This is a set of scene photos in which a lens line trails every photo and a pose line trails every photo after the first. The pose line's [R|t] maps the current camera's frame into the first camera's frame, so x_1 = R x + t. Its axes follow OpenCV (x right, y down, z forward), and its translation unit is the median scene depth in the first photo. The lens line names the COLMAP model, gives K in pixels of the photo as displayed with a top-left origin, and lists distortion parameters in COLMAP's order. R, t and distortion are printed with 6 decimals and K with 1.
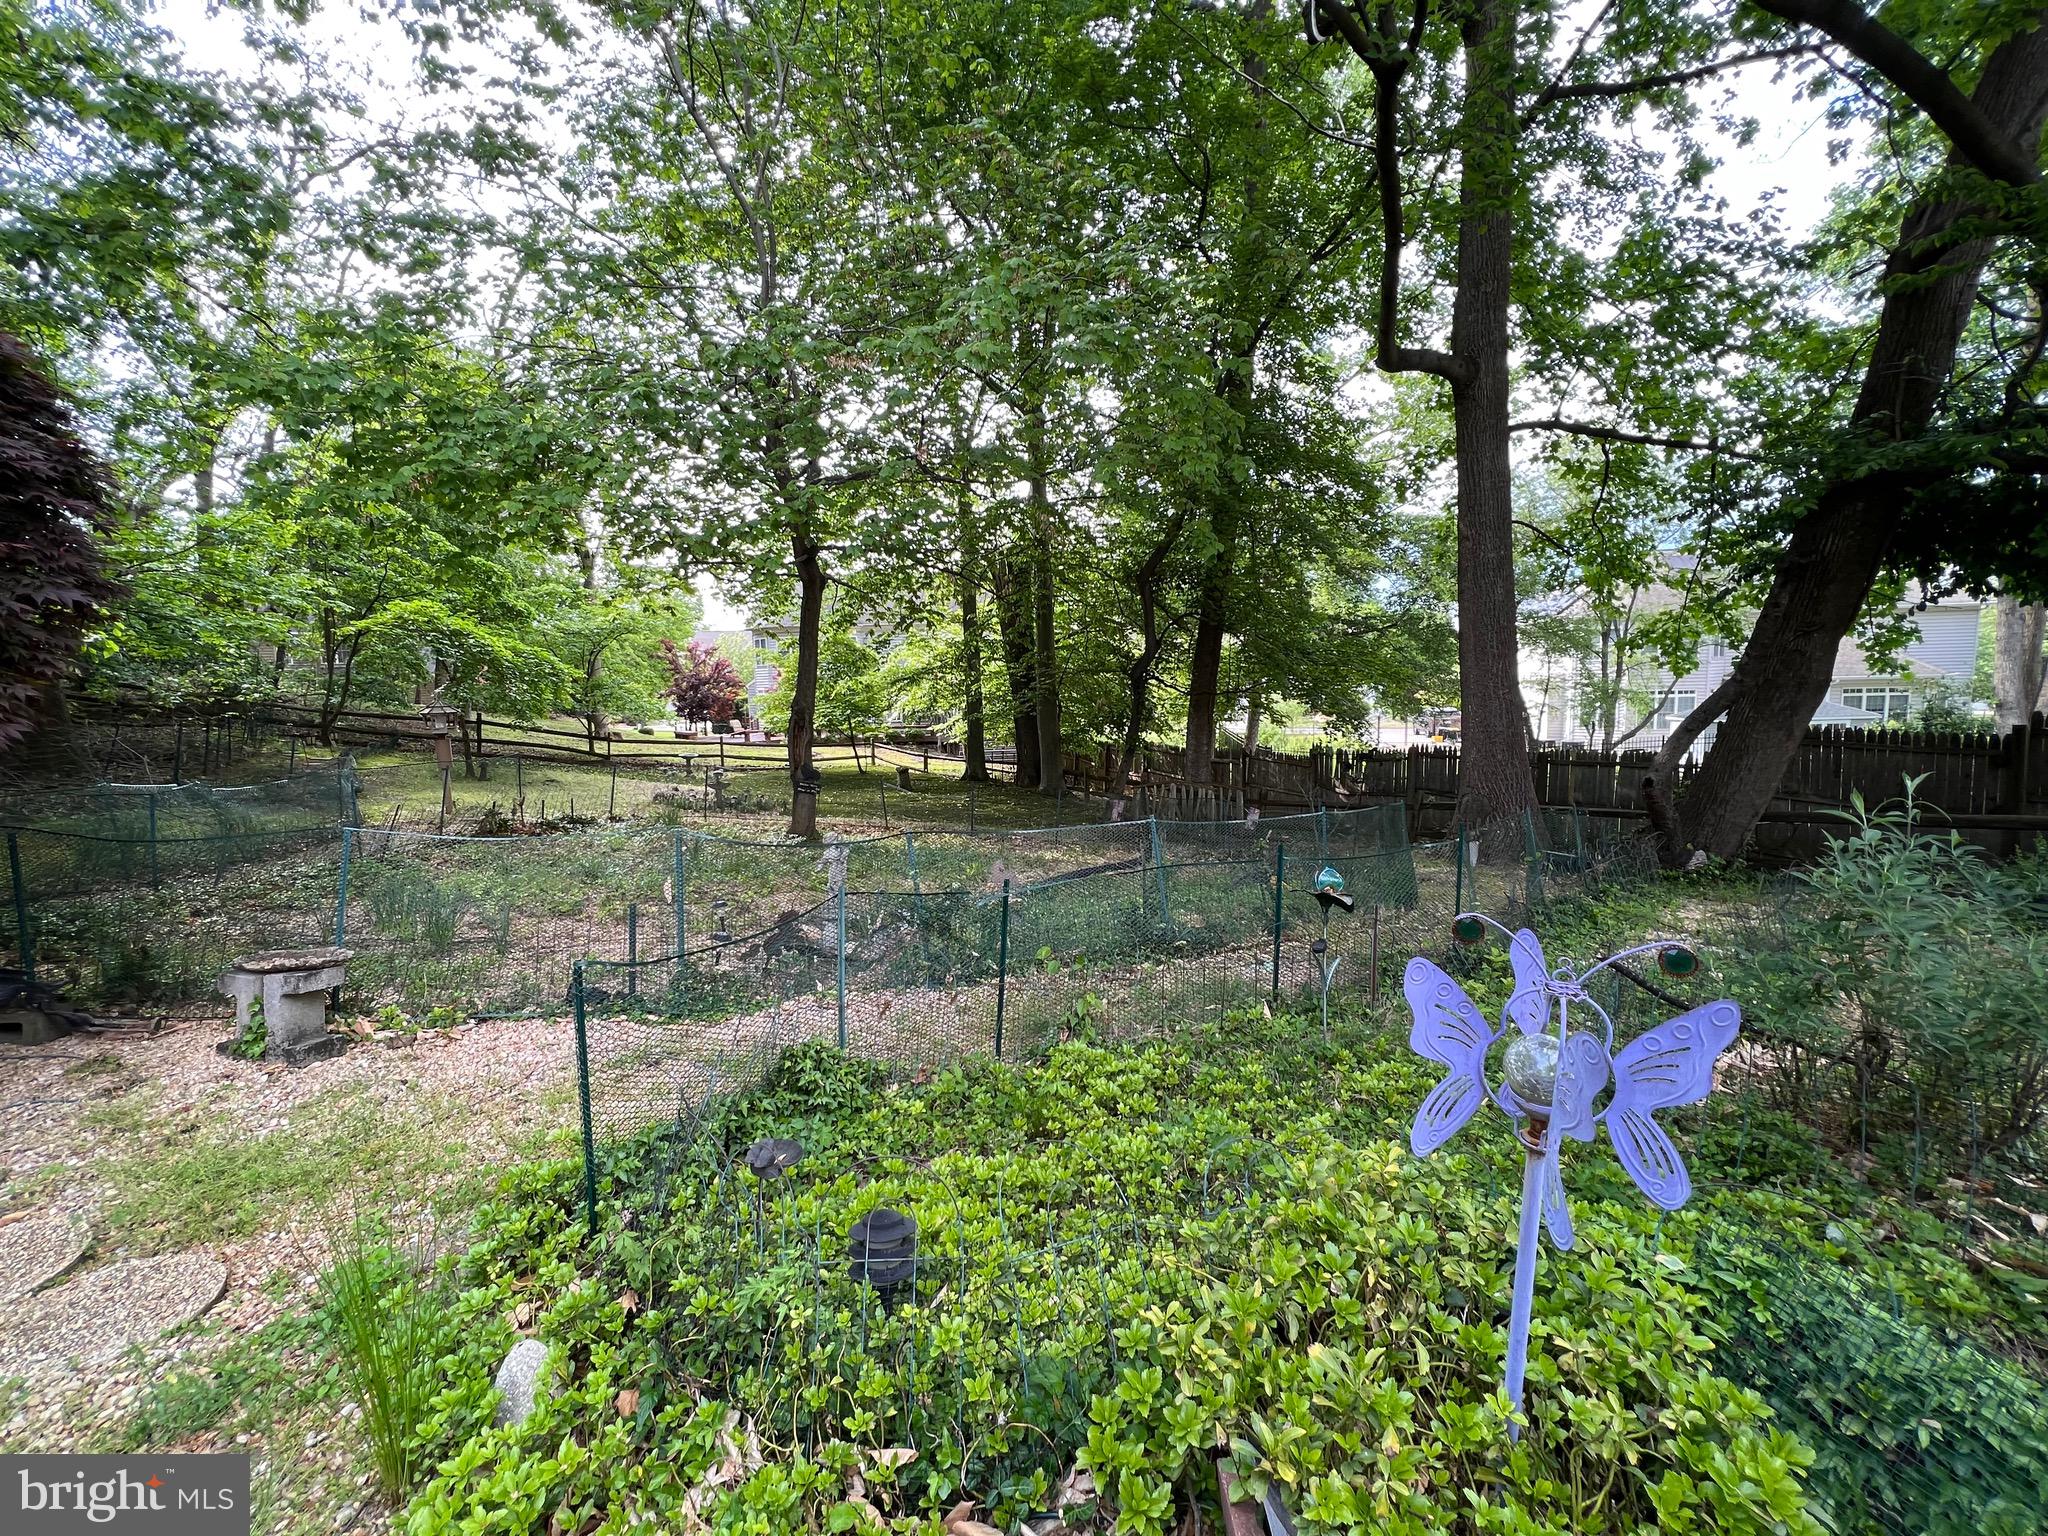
lens RADIAL K [[820.0, 0, 1017.6], [0, 820.0, 765.2], [0, 0, 1]] dist [0.002120, -0.000156]
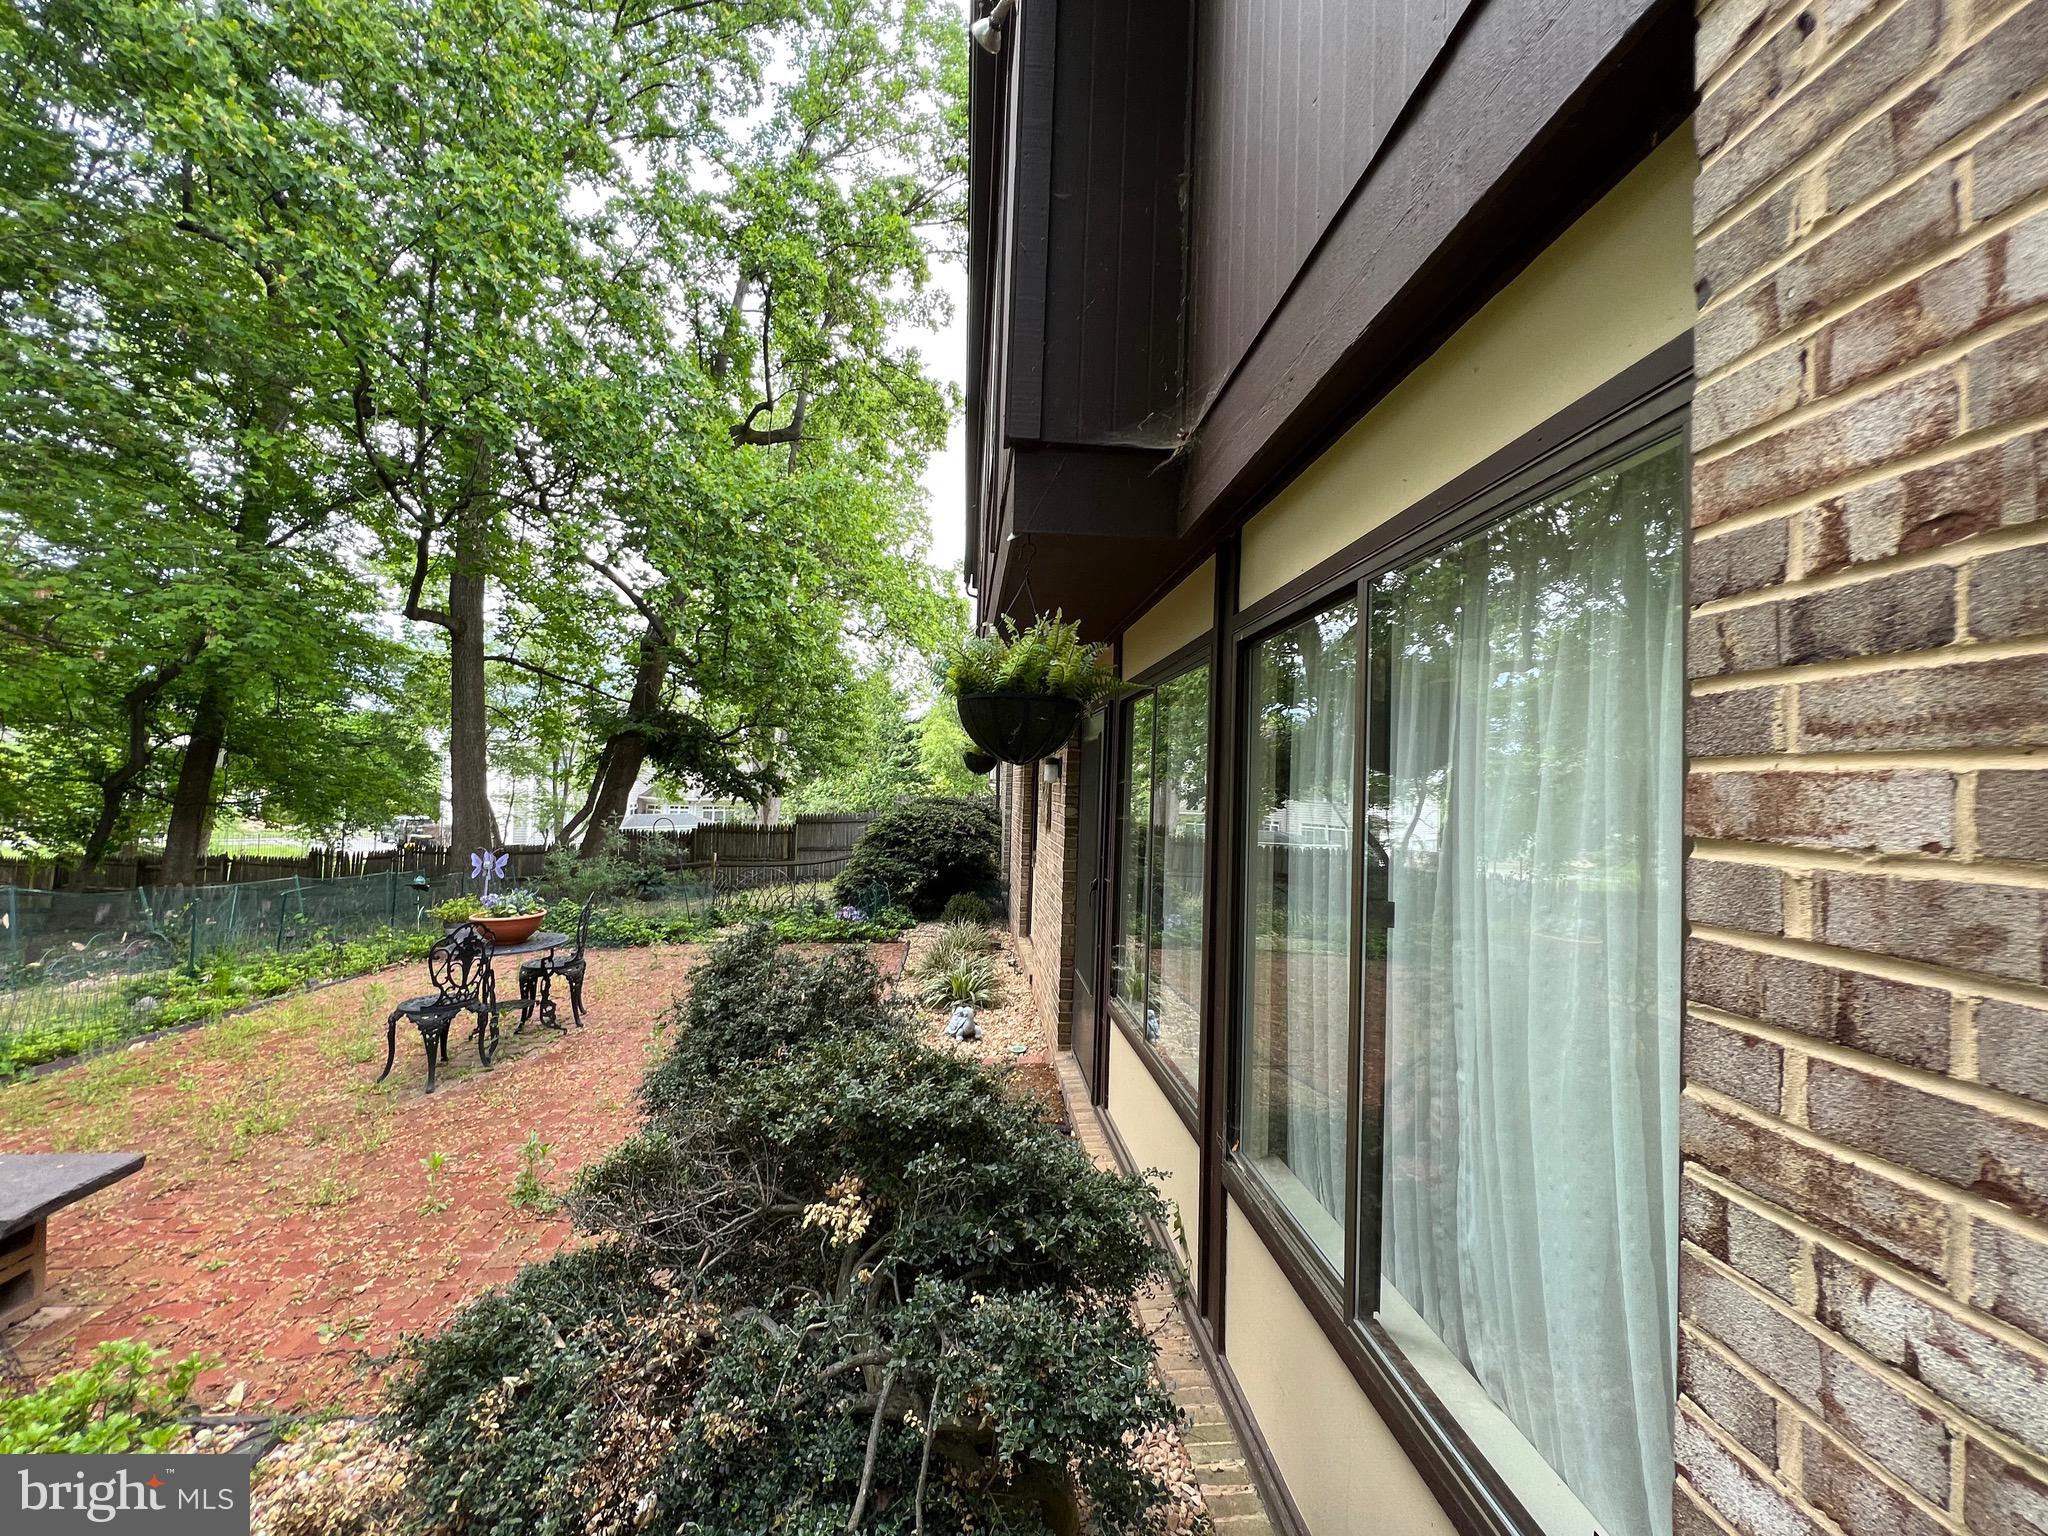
lens RADIAL K [[820.0, 0, 1019.4], [0, 820.0, 767.8], [0, 0, 1]] dist [0.002120, -0.000156]
pose [[0.434919, 0.065964, 0.898050, -0.149175], [0.049473, 0.994056, -0.096976, 0.014789], [-0.899110, 0.086606, 0.429070, -0.245768]]
